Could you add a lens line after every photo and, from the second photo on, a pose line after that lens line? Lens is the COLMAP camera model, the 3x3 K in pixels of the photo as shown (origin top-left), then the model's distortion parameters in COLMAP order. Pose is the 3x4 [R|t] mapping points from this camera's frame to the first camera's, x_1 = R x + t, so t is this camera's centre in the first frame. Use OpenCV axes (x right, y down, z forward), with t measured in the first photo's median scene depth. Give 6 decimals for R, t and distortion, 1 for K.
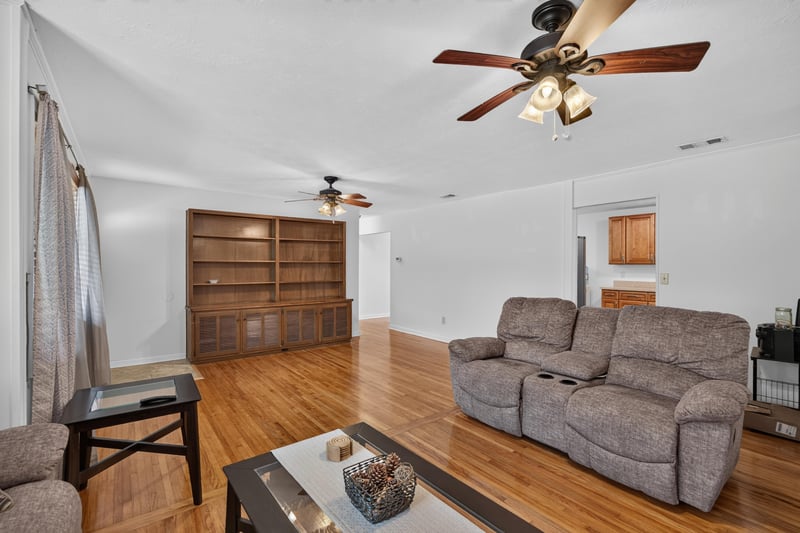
lens RADIAL K [[357.1, 0, 400.0], [0, 357.1, 266.5], [0, 0, 1]] dist [-0.035352, 0.021119]
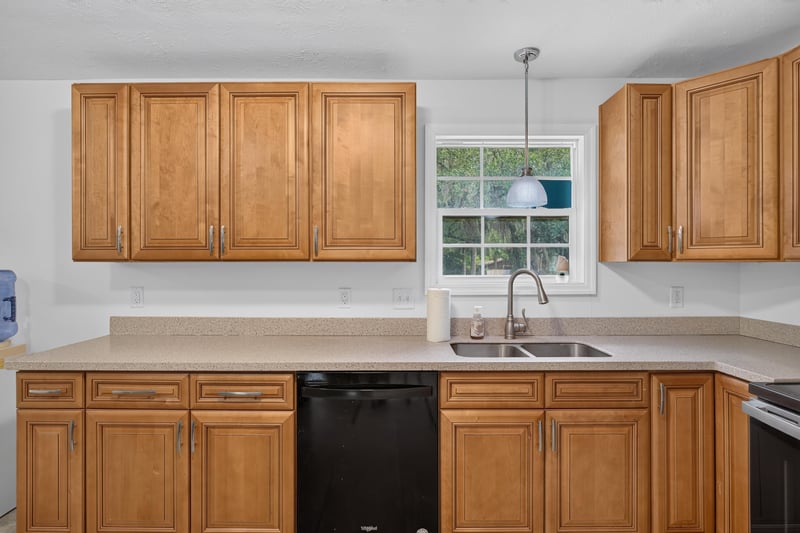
lens RADIAL K [[408.8, 0, 400.0], [0, 408.8, 266.5], [0, 0, 1]] dist [-0.001482, 0.000096]
pose [[0.617379, -0.003528, 0.786658, 0.628907], [0.003446, 0.999992, 0.001780, -0.002202], [-0.786659, 0.001612, 0.617386, 0.776758]]
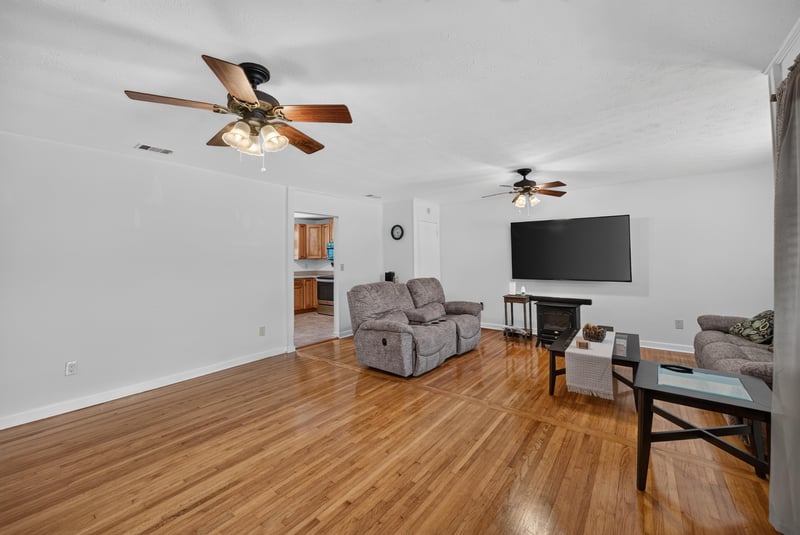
lens RADIAL K [[319.3, 0, 403.8], [0, 319.3, 254.7], [0, 0, 1]] dist [-0.002727, -0.000078]
pose [[-0.260766, 0.014729, 0.965290, -0.518619], [0.011257, 0.999862, -0.012216, -0.002258], [-0.965336, 0.007681, -0.260896, 0.758855]]
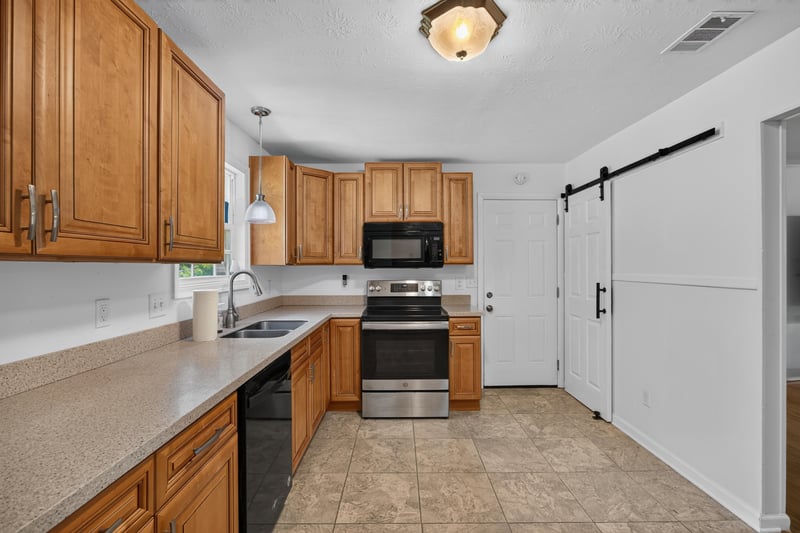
lens RADIAL K [[357.1, 0, 400.0], [0, 357.1, 266.5], [0, 0, 1]] dist [-0.035352, 0.021119]
pose [[-0.789633, 0.001635, 0.613578, 0.589862], [0.003734, 0.999991, 0.002140, -0.003128], [-0.613569, 0.003981, -0.789631, 1.174204]]
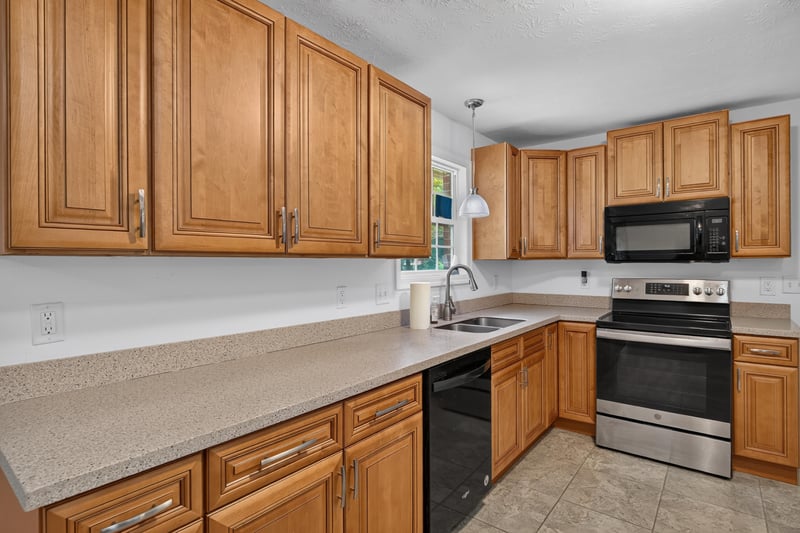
lens RADIAL K [[408.8, 0, 400.0], [0, 408.8, 266.5], [0, 0, 1]] dist [-0.001482, 0.000096]
pose [[-0.239965, -0.009839, 0.970732, 0.529215], [0.006123, 0.999913, 0.011649, -0.002480], [-0.970762, 0.008739, -0.239884, 1.140498]]
